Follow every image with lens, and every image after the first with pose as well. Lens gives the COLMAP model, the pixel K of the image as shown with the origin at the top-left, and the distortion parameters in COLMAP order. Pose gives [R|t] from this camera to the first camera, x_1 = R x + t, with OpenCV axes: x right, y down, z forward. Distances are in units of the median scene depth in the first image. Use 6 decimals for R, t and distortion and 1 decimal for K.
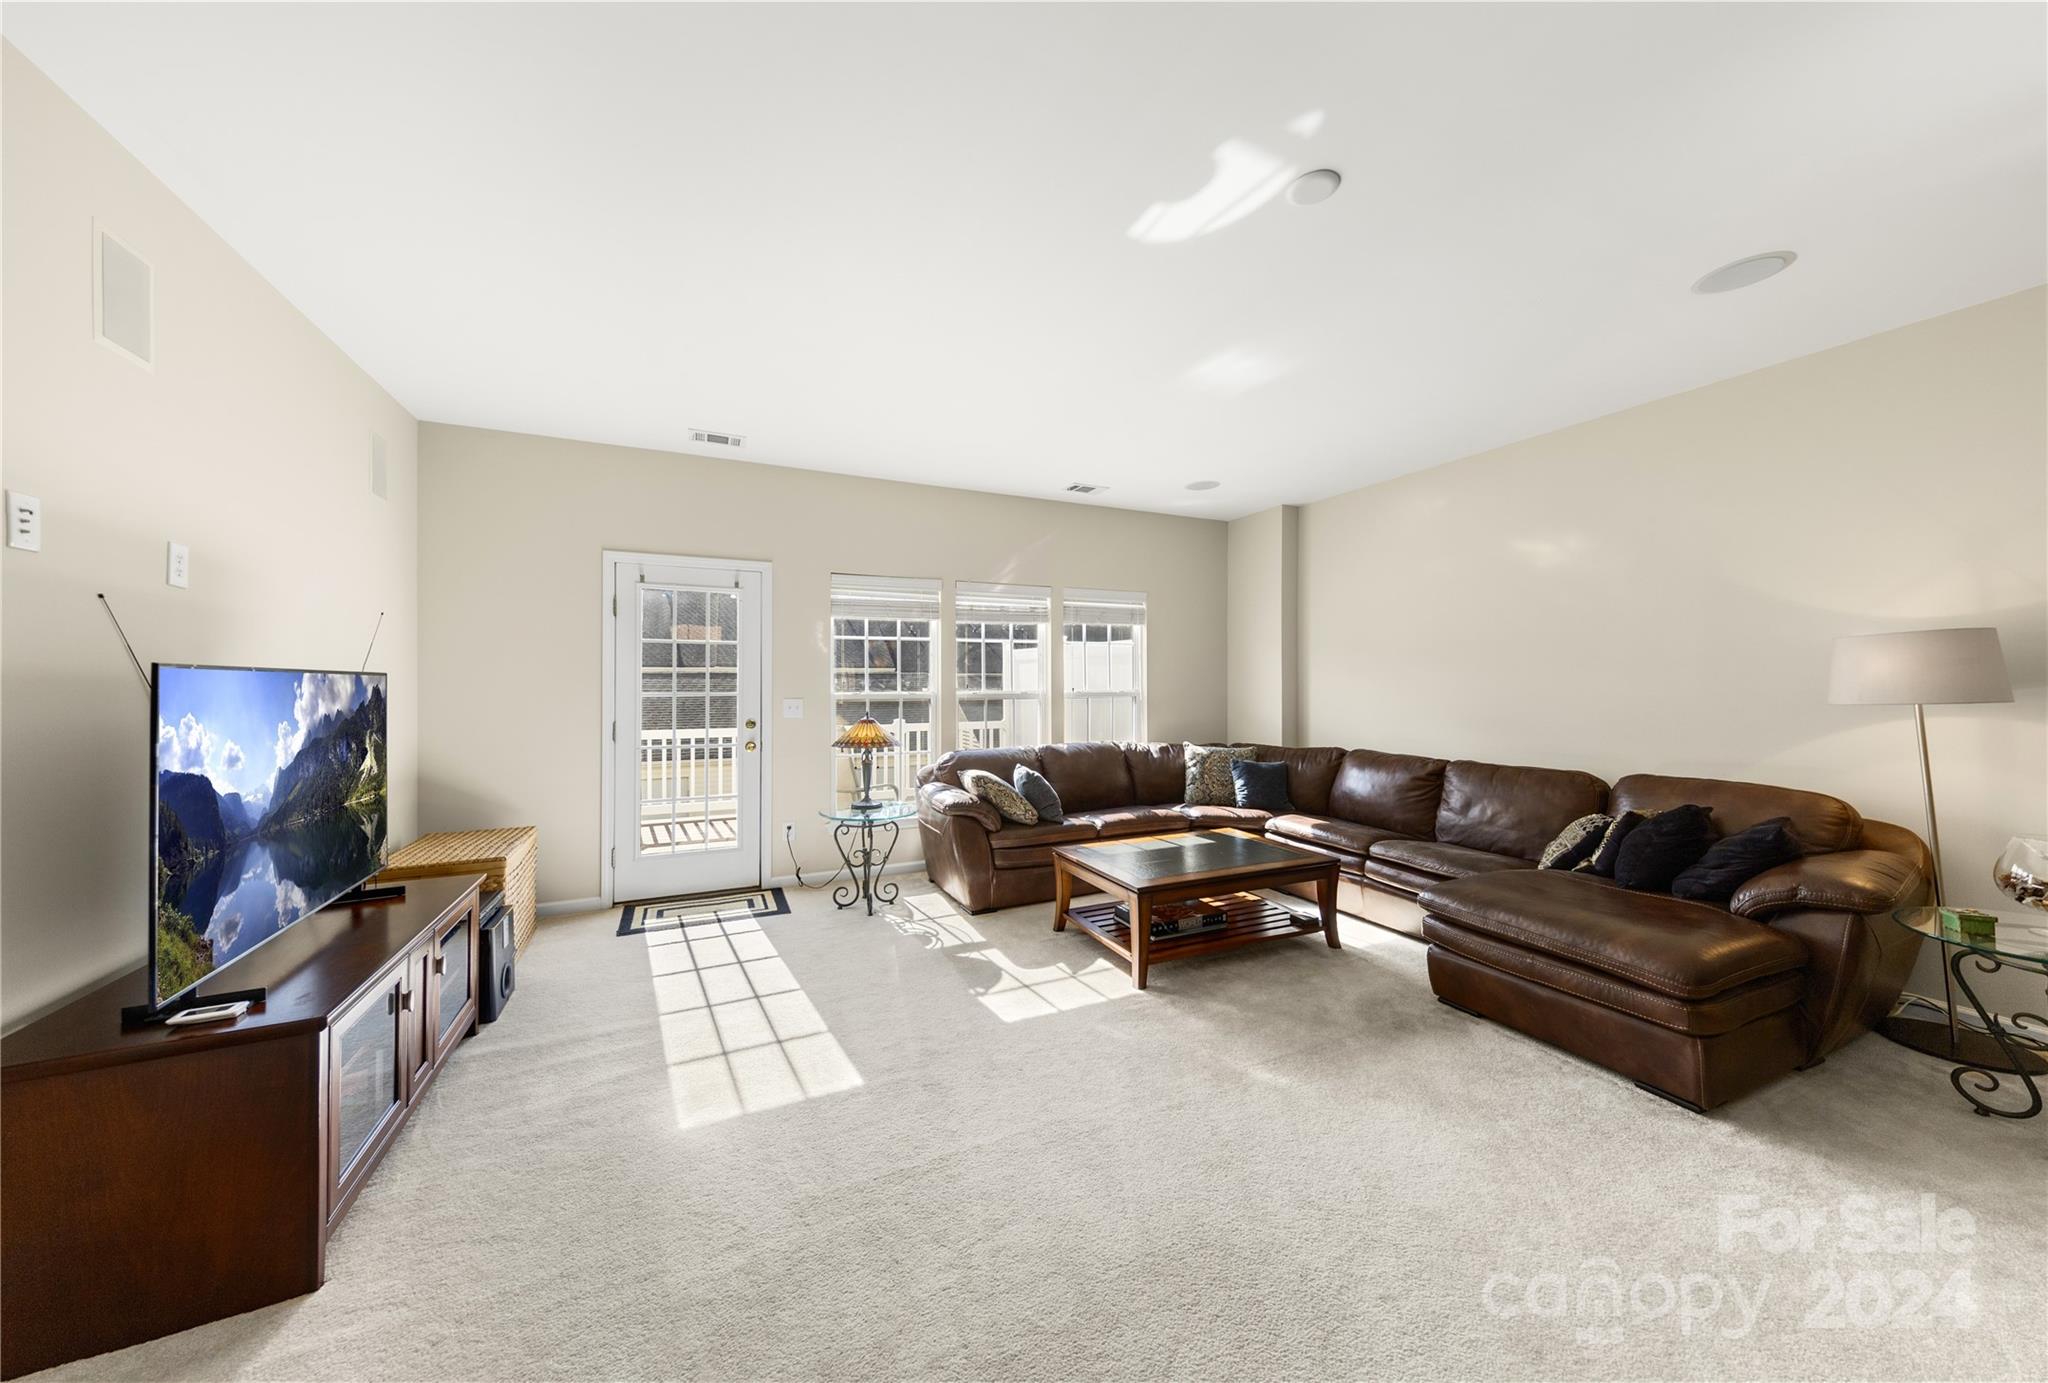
lens RADIAL K [[703.1, 0, 1003.2], [0, 703.1, 691.7], [0, 0, 1]] dist [0.008864, -0.000236]
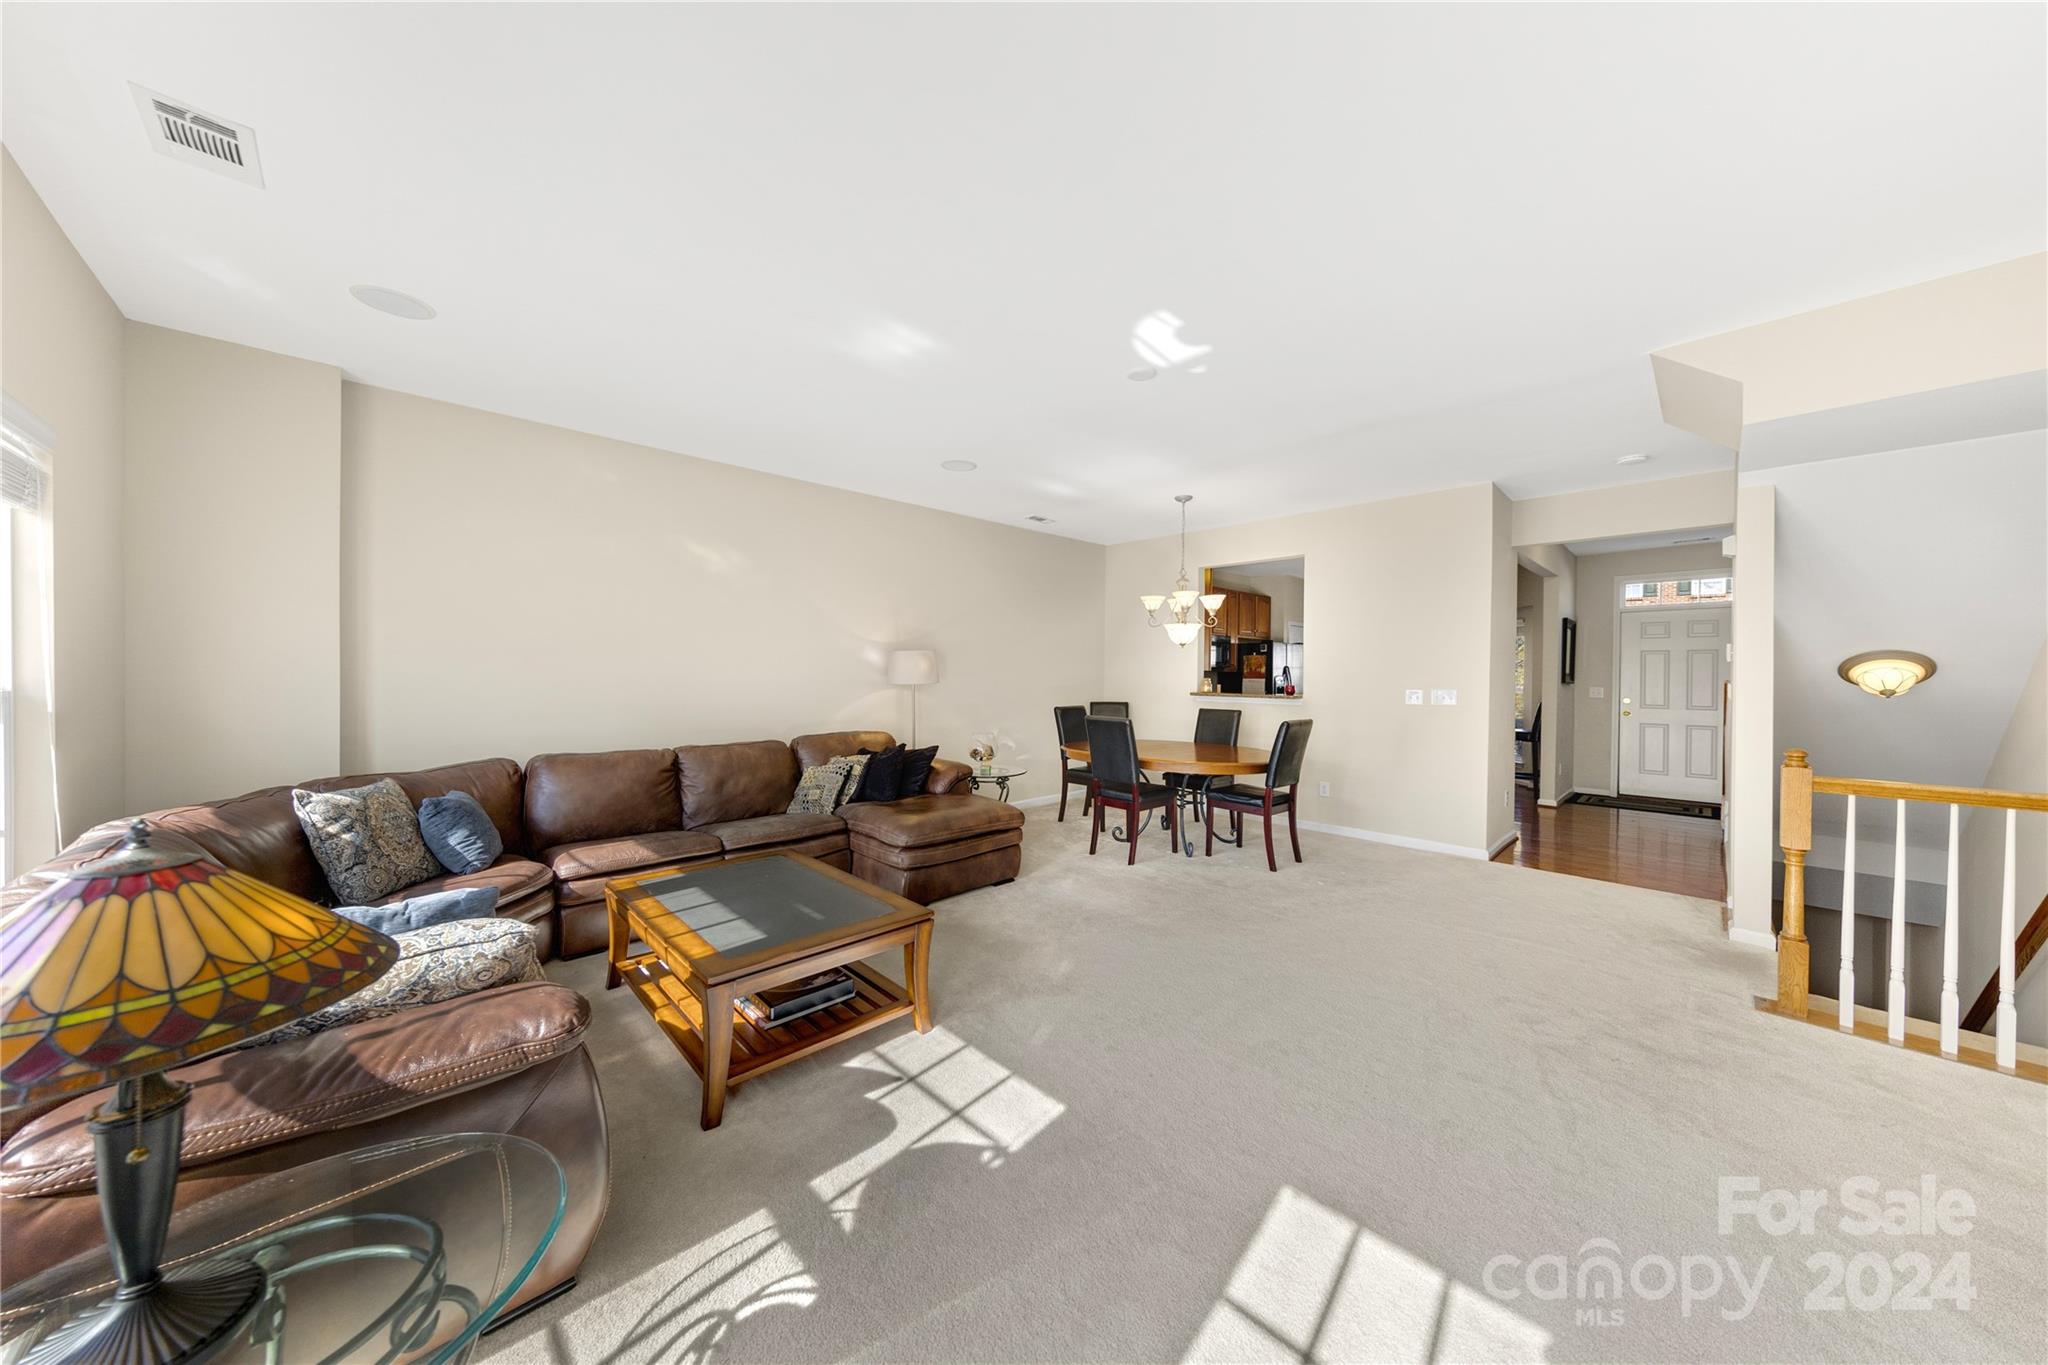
lens RADIAL K [[660.8, 0, 1030.2], [0, 660.8, 678.2], [0, 0, 1]] dist [0.001442, 0.000004]
pose [[-0.350162, -0.011251, 0.936621, -0.586942], [0.002592, 0.999912, 0.012981, -0.016390], [-0.936685, 0.006973, -0.350102, 1.139926]]
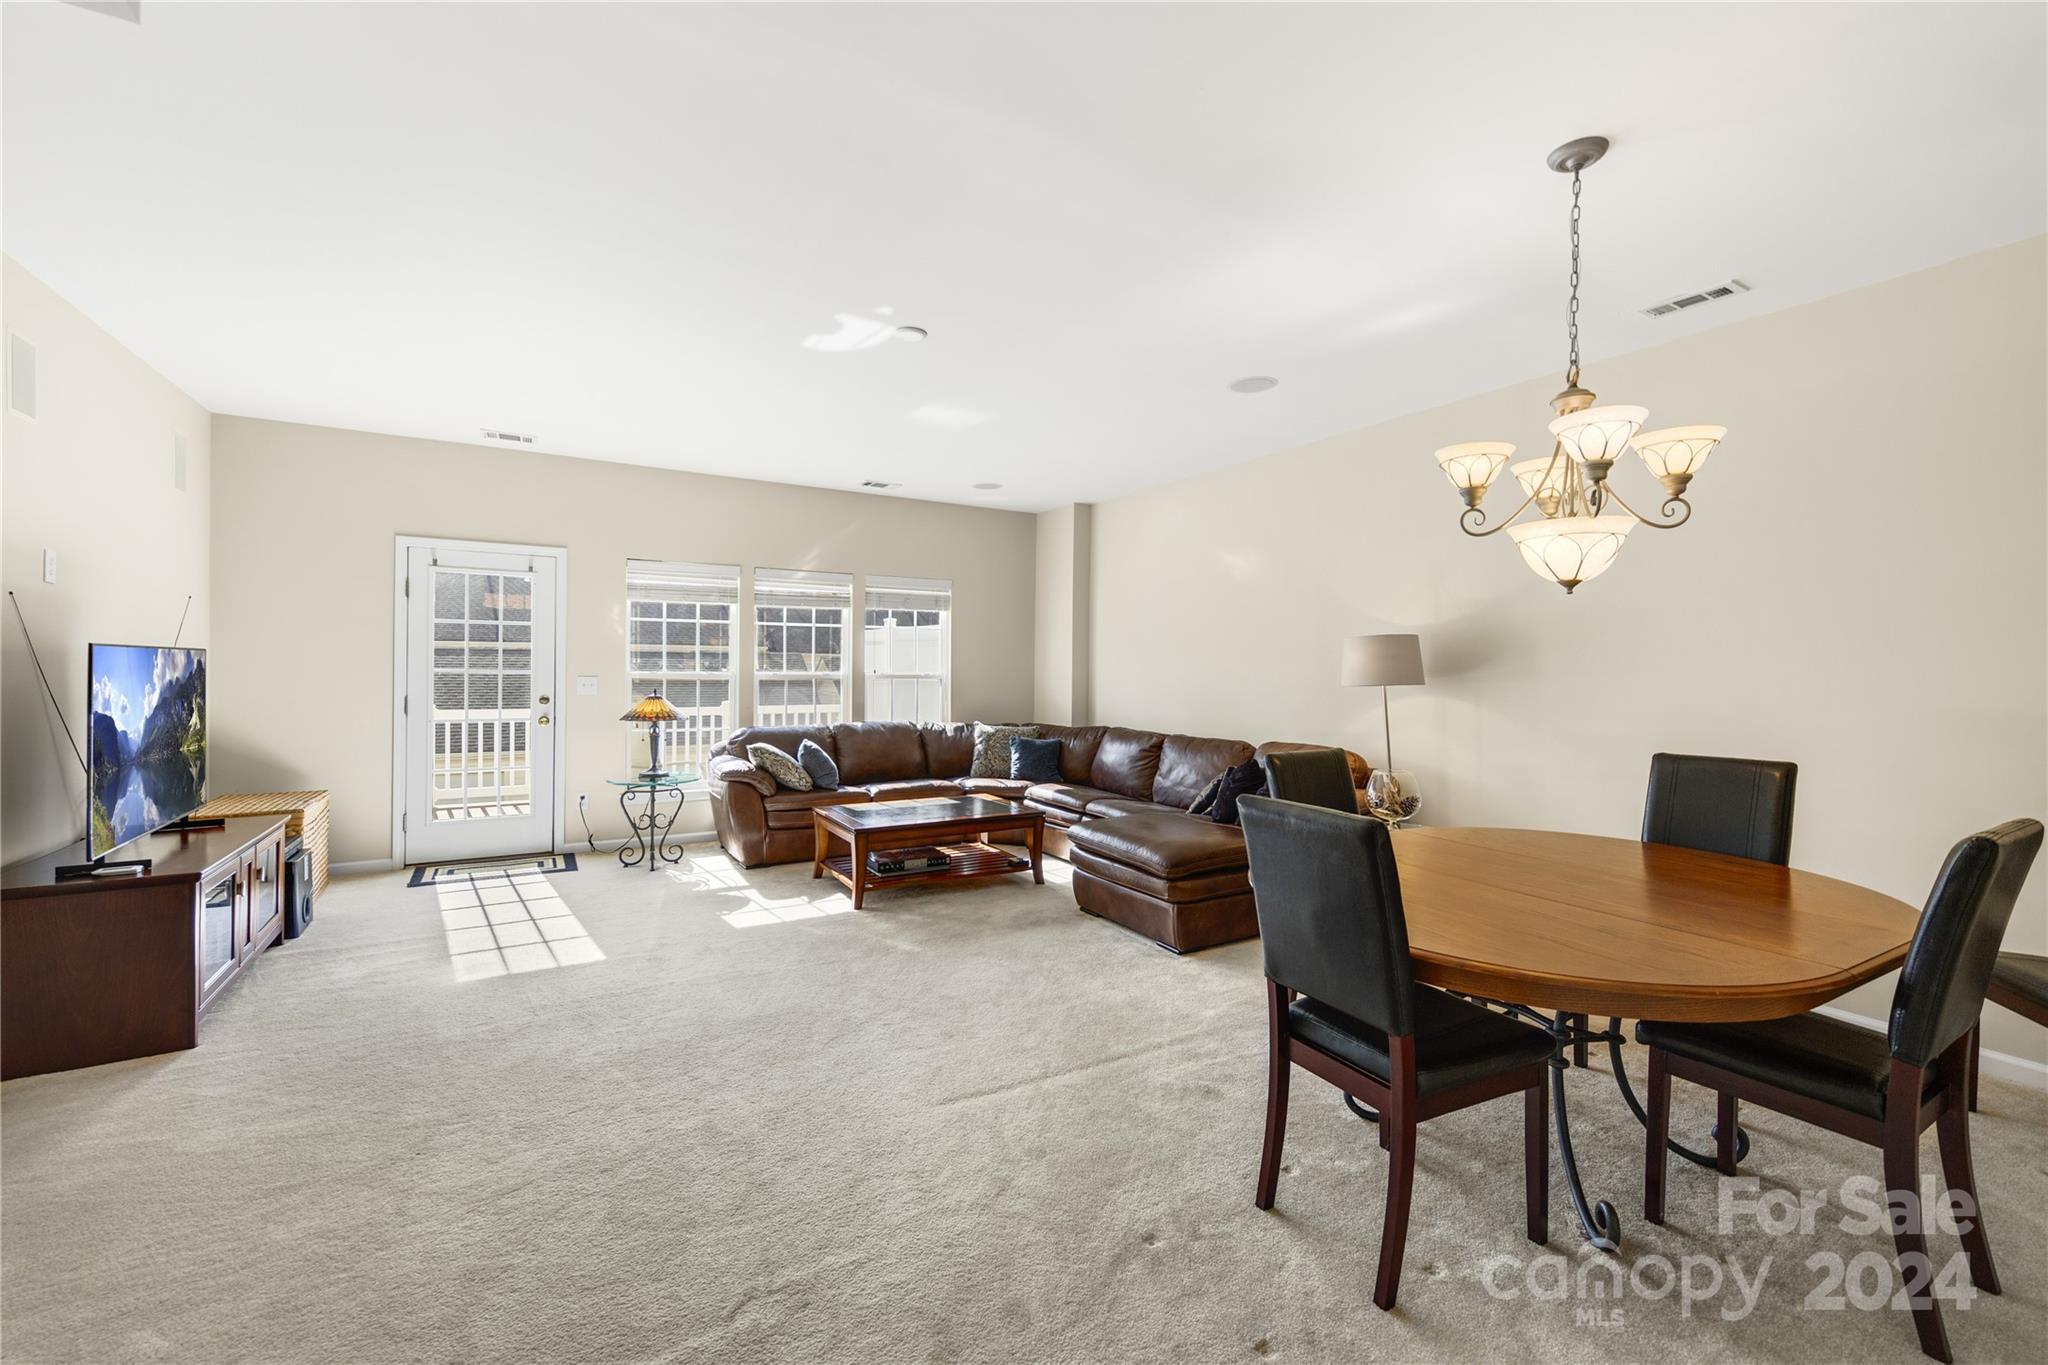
lens RADIAL K [[852.5, 0, 1014.9], [0, 852.5, 685.7], [0, 0, 1]] dist [0.010580, 0.000203]
pose [[0.993865, 0.009792, 0.110168, 0.296227], [-0.010827, 0.999903, 0.008801, 0.007736], [-0.110071, -0.009940, 0.993874, -0.523828]]
